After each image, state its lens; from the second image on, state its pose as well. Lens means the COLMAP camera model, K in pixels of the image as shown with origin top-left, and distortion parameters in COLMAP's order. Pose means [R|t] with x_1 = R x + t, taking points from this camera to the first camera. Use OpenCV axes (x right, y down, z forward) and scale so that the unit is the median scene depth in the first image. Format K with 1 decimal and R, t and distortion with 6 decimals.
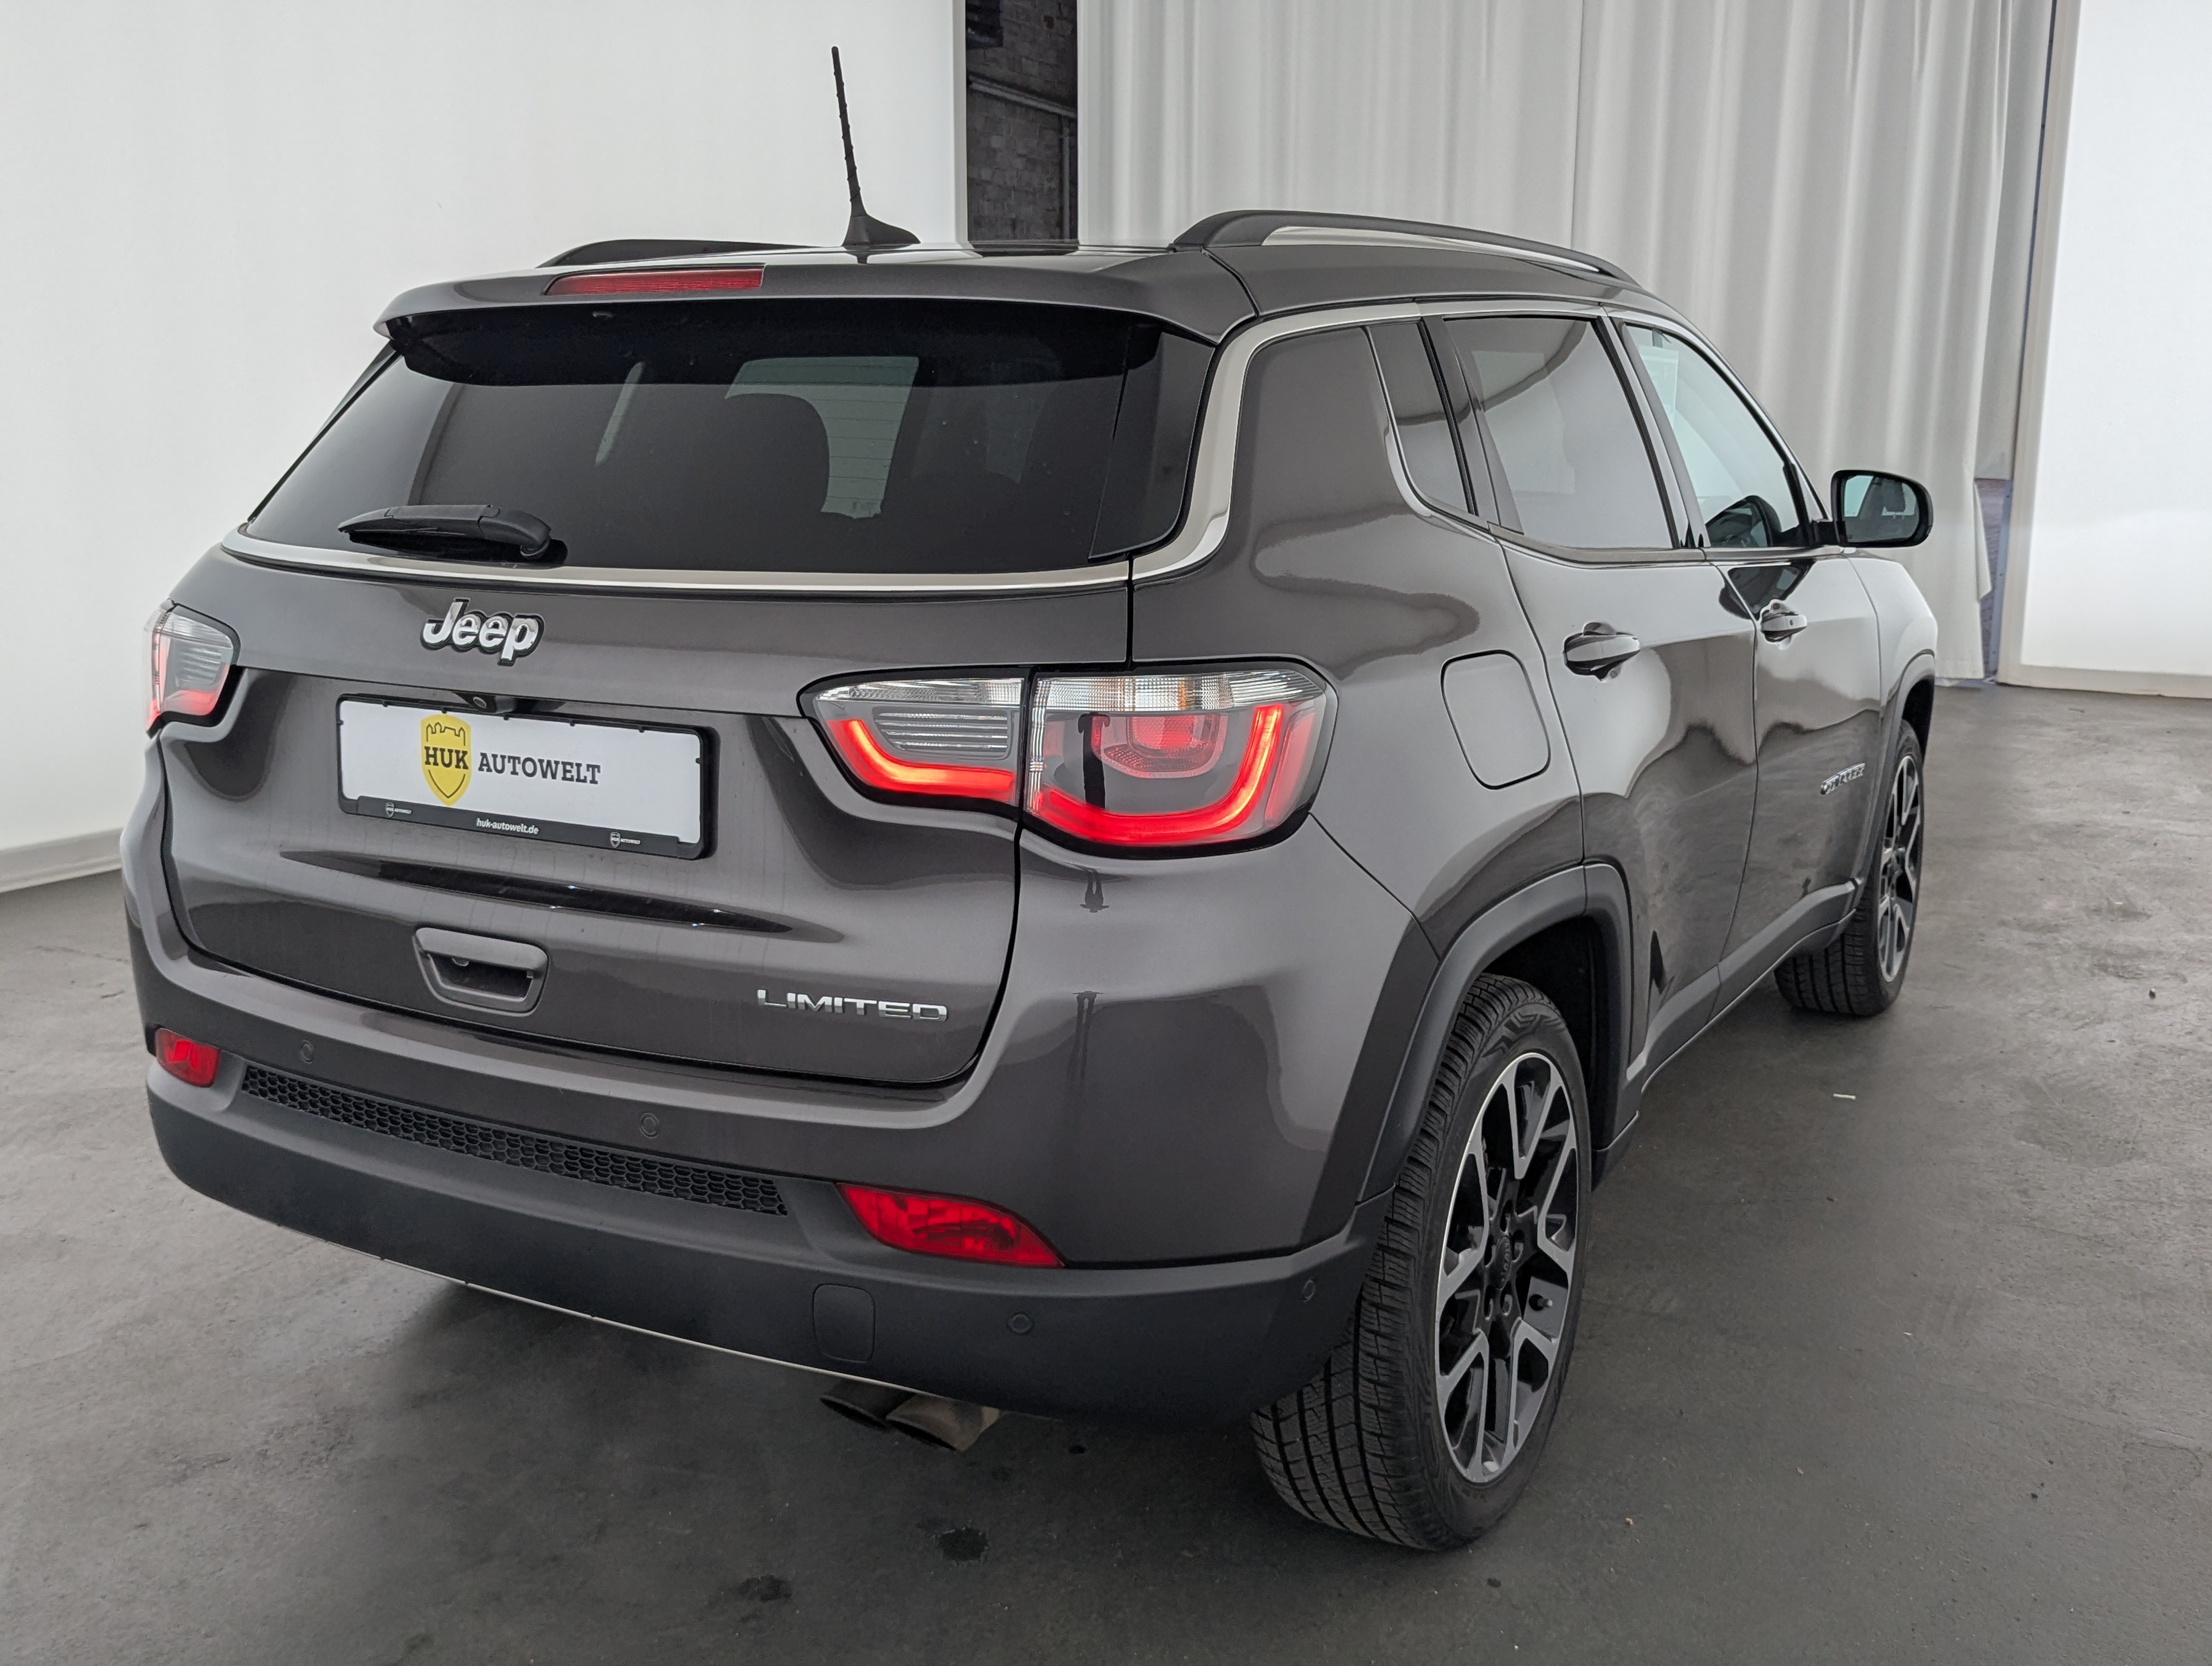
lens RADIAL K [[2133.8, 0, 1162.5], [0, 2133.8, 867.5], [0, 0, 1]] dist [0.029290, 0.000000]
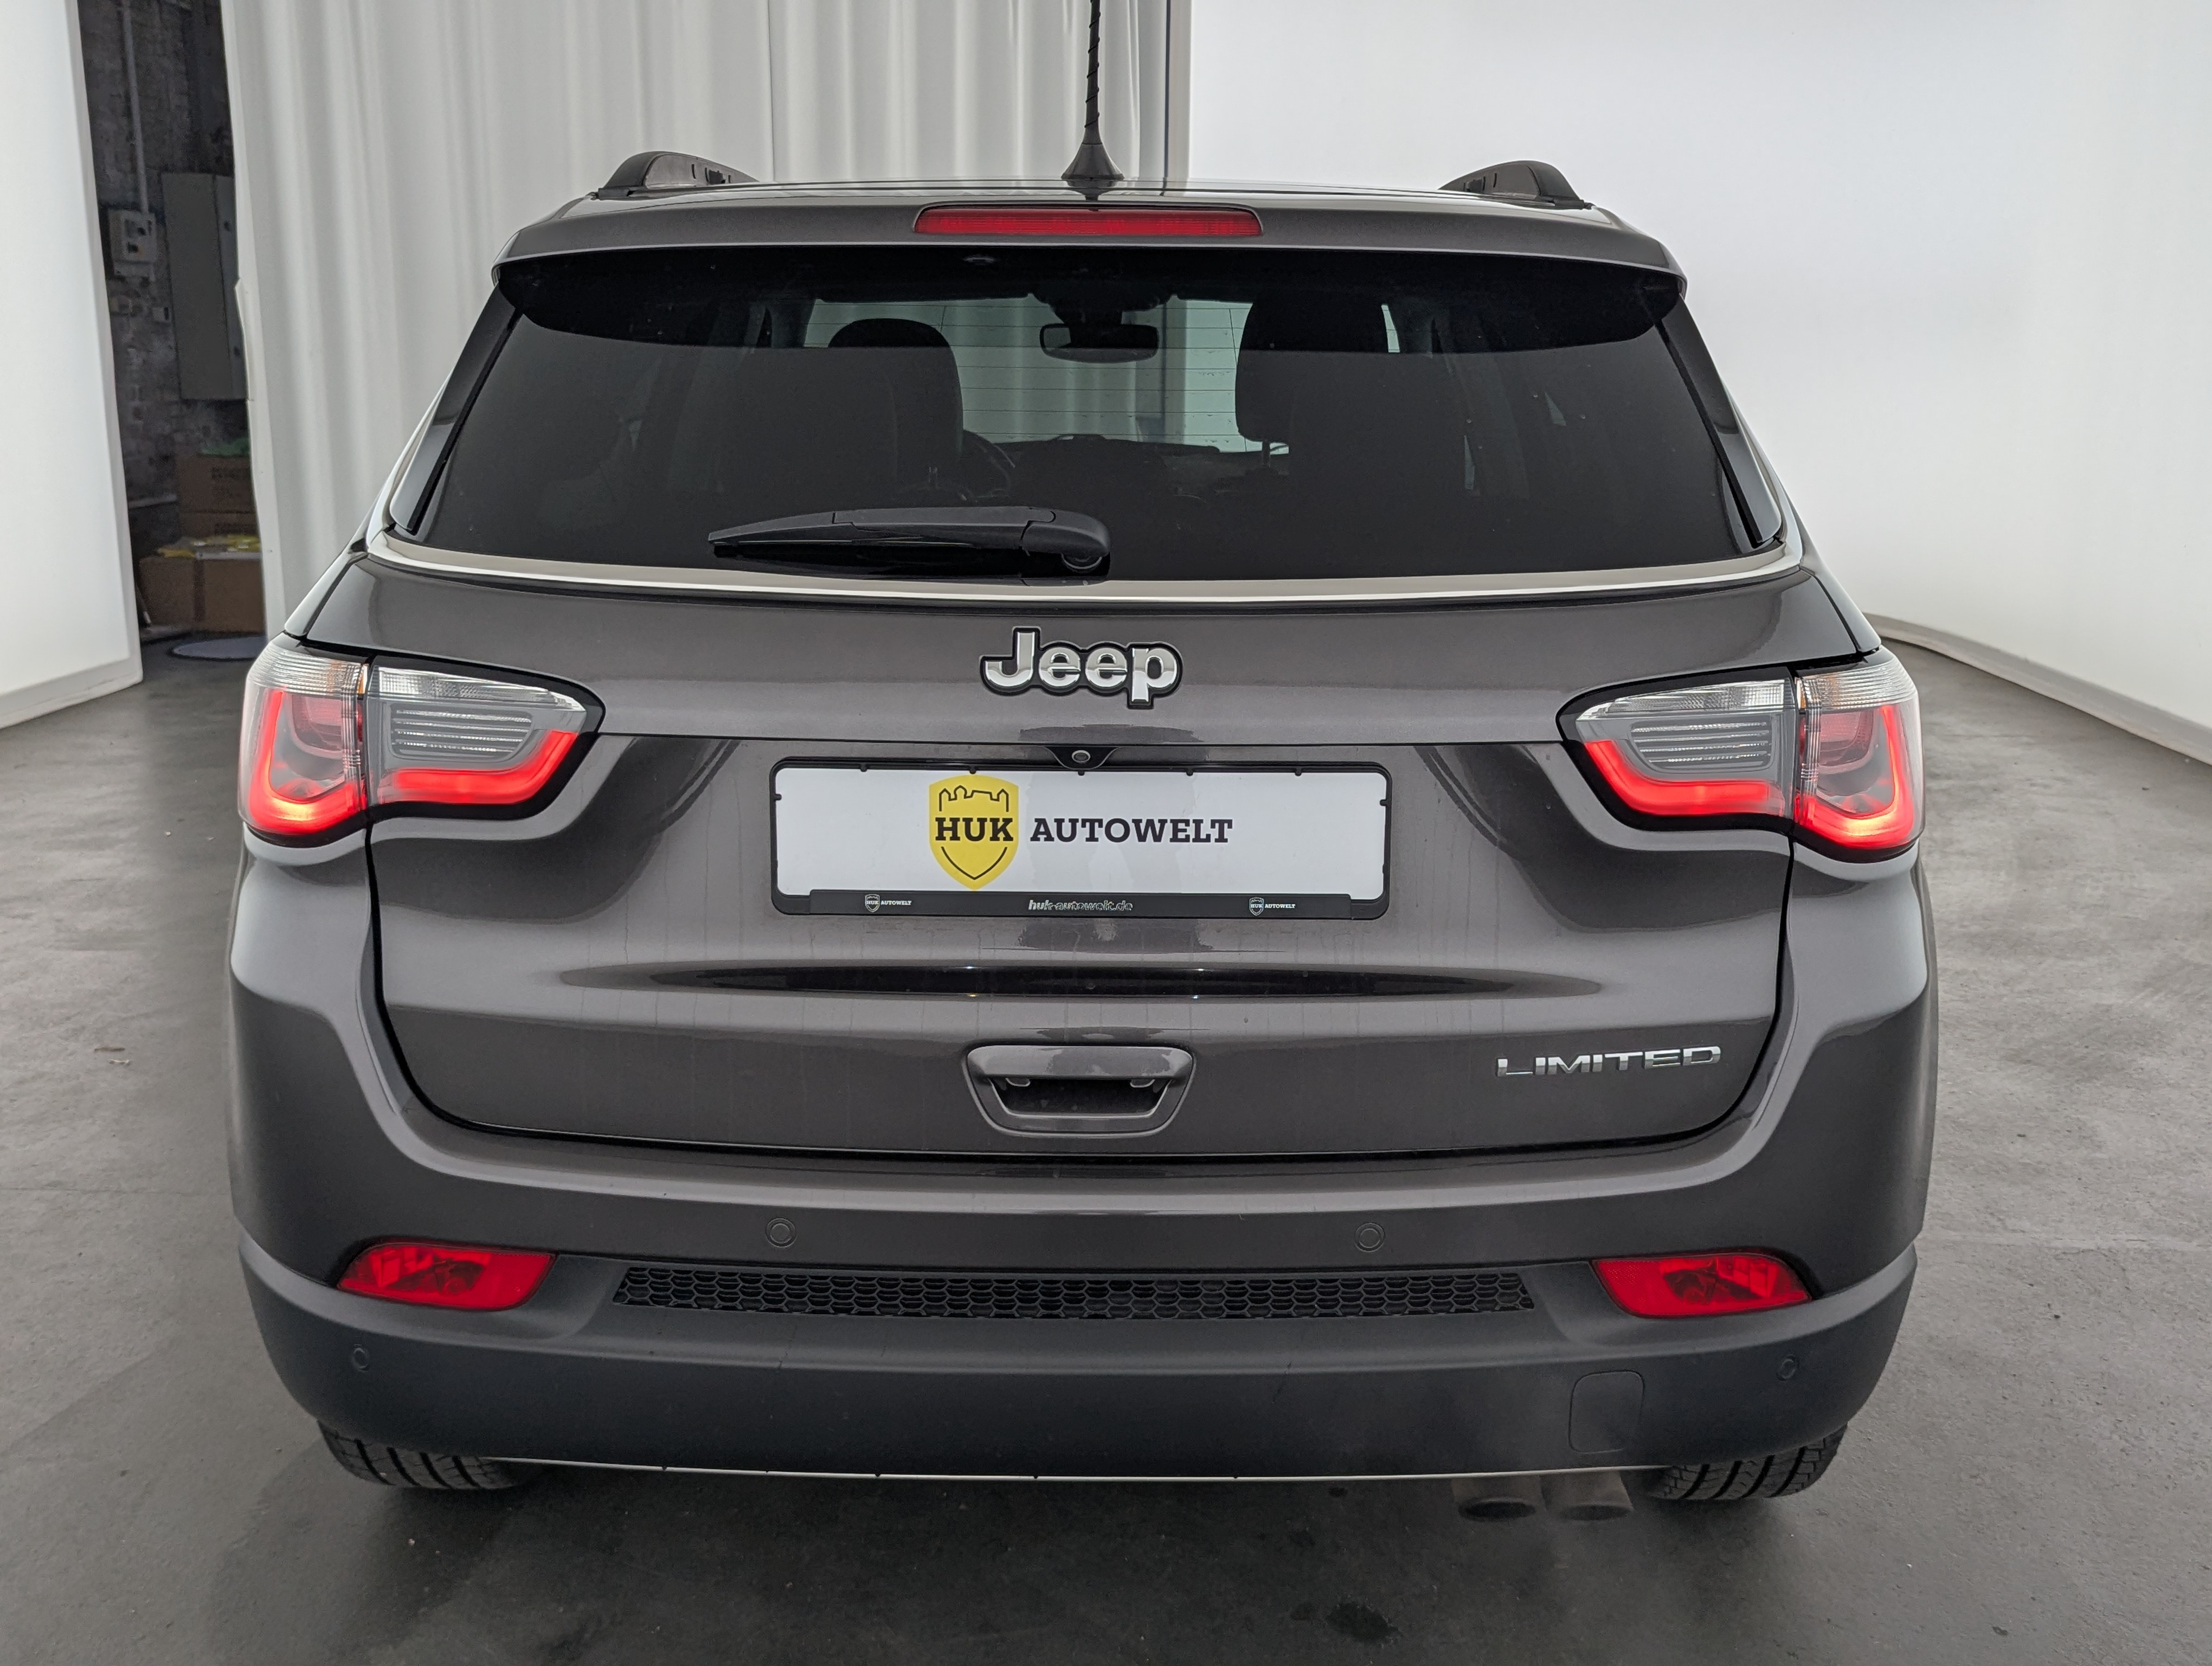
lens RADIAL K [[2133.8, 0, 1101.5], [0, 2133.8, 834.8], [0, 0, 1]] dist [0.029290, 0.000000]
pose [[0.877020, -0.107983, 0.468163, -0.683510], [0.097062, 0.994145, 0.047474, -0.084579], [-0.470548, 0.003805, 0.882366, 0.292542]]
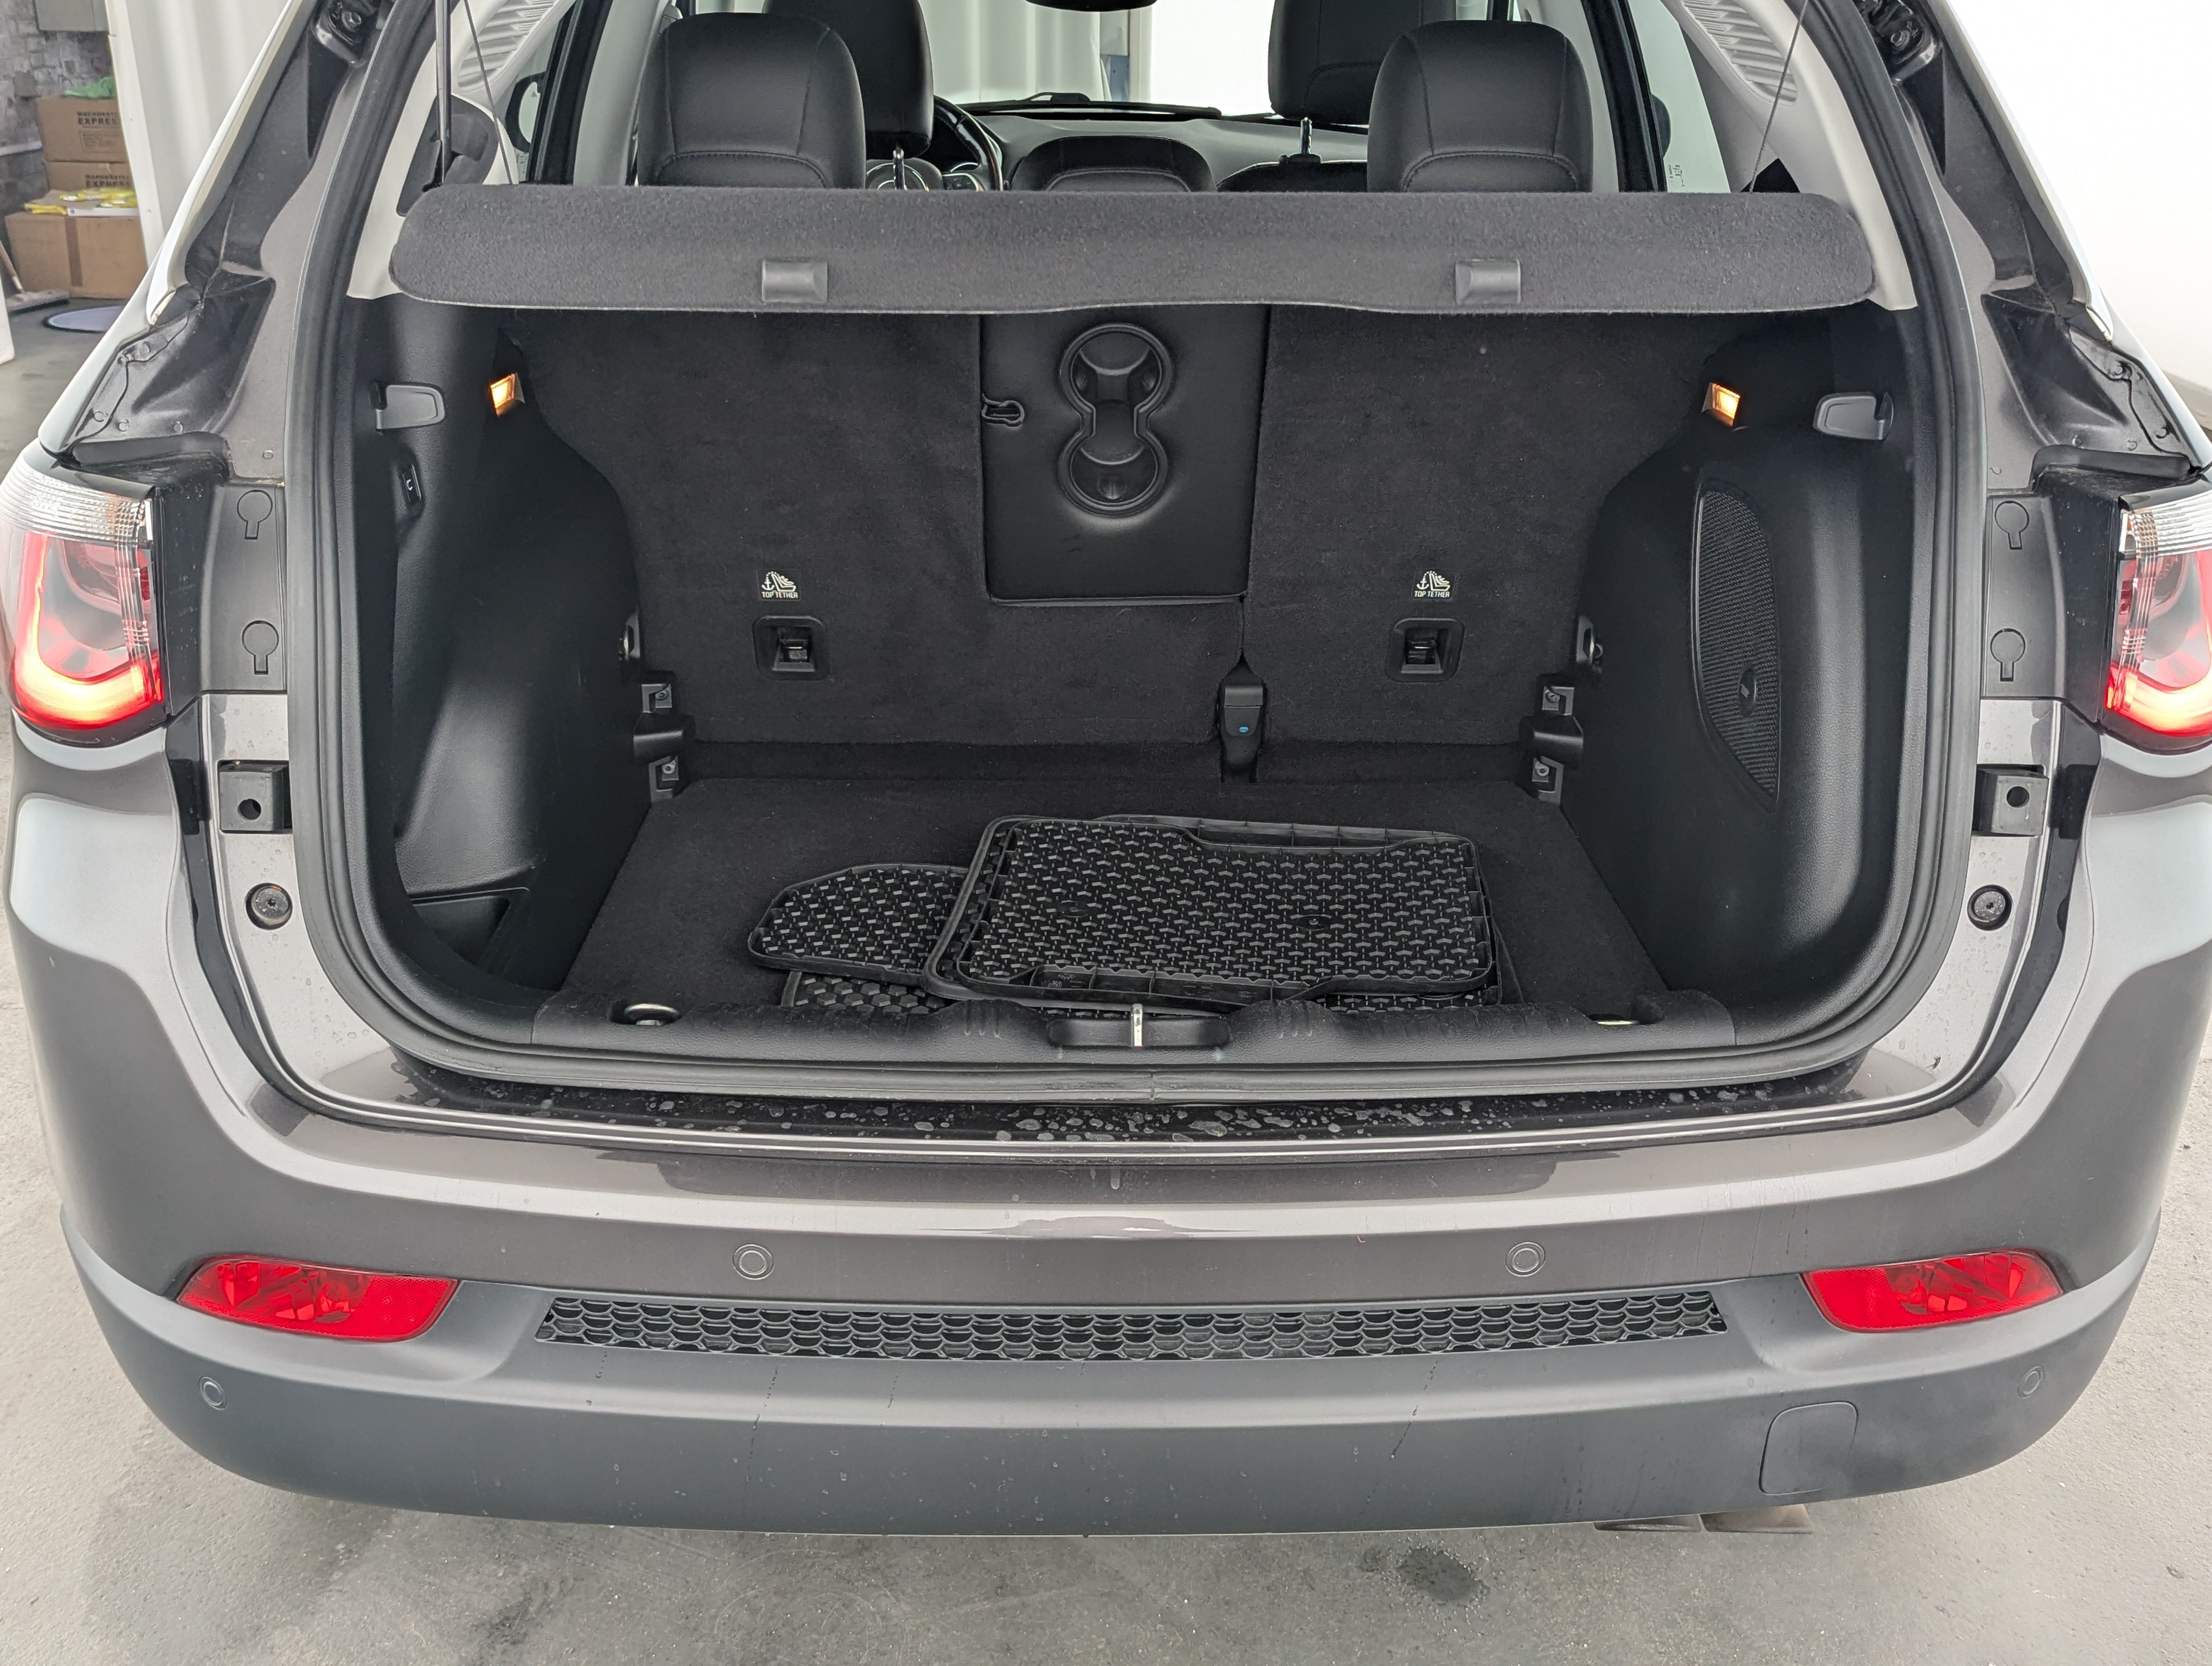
lens RADIAL K [[2133.8, 0, 1098.6], [0, 2133.8, 829.9], [0, 0, 1]] dist [0.029290, 0.000000]
pose [[0.864870, -0.187942, 0.465487, -0.603830], [0.100364, 0.973287, 0.206493, -0.146212], [-0.491861, -0.131871, 0.860629, 0.504040]]
